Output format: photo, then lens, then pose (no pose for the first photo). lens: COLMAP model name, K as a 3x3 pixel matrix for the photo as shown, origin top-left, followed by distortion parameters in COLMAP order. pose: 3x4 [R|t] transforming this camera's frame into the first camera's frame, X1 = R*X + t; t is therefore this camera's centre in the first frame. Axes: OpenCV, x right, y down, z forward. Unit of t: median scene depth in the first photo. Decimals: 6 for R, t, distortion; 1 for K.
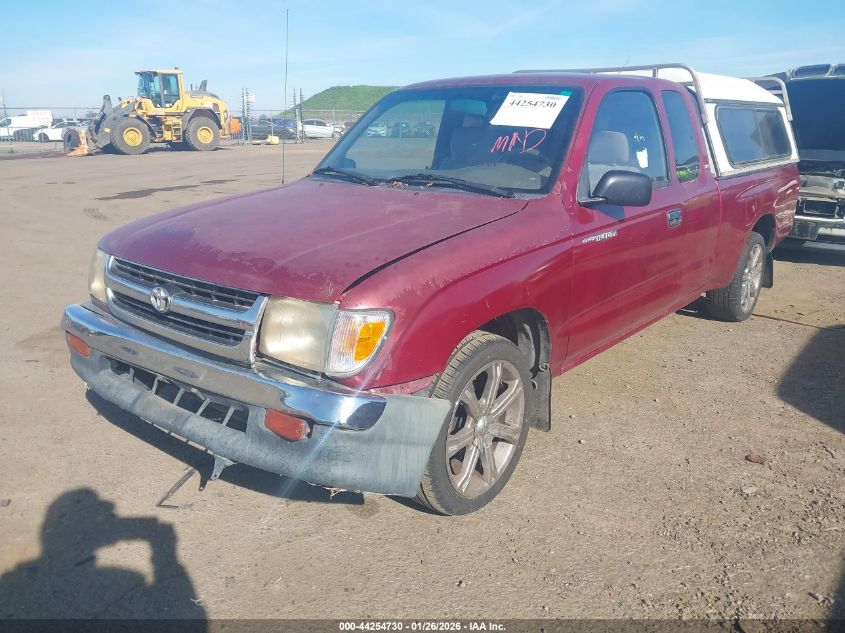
lens RADIAL K [[671.8, 0, 422.5], [0, 671.8, 316.5], [0, 0, 1]] dist [0.077627, -0.000101]
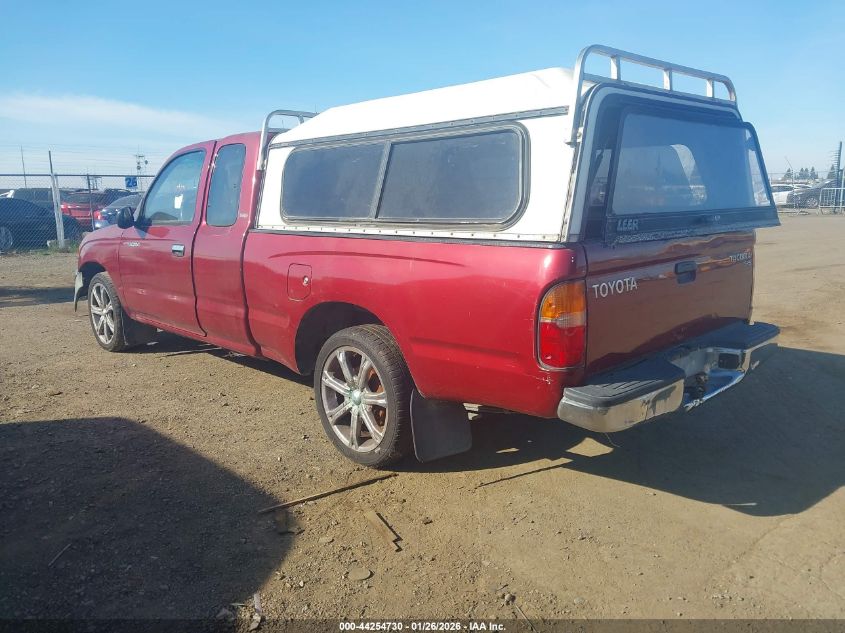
lens RADIAL K [[671.8, 0, 422.5], [0, 671.8, 316.5], [0, 0, 1]] dist [0.077627, -0.000101]
pose [[-0.139208, 0.168273, -0.975861, 1.424117], [-0.255471, 0.945996, 0.199566, -0.361813], [0.956742, 0.277085, -0.088701, 1.451996]]
